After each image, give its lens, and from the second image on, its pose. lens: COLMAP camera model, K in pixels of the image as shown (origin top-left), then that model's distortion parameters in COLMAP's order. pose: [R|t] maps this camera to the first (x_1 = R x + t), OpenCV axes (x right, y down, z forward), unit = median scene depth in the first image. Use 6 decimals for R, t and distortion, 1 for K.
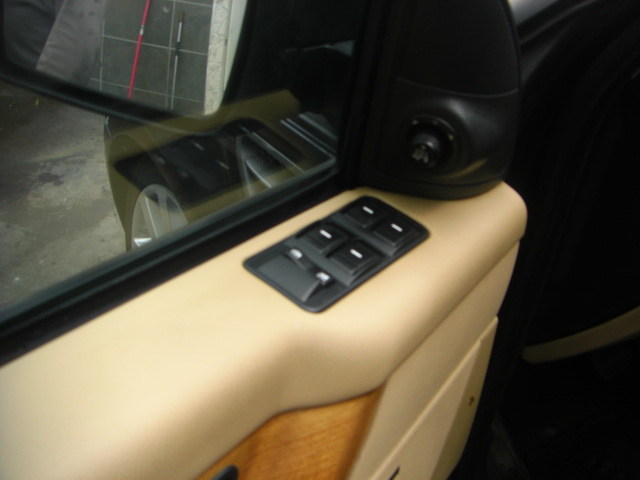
lens RADIAL K [[717.1, 0, 320.6], [0, 717.1, 241.7], [0, 0, 1]] dist [-0.138546, 0.000000]
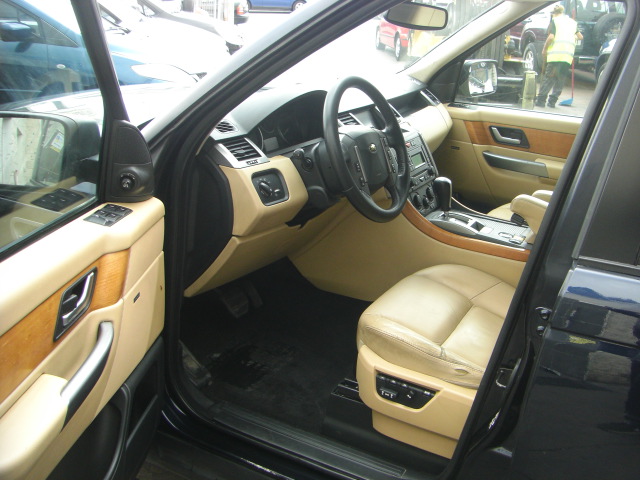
lens RADIAL K [[717.1, 0, 322.1], [0, 717.1, 236.3], [0, 0, 1]] dist [-0.138546, 0.000000]
pose [[0.873945, -0.174160, 0.453750, -0.590762], [0.245201, 0.964066, -0.102239, 0.659642], [-0.419639, 0.200611, 0.885245, -2.231260]]
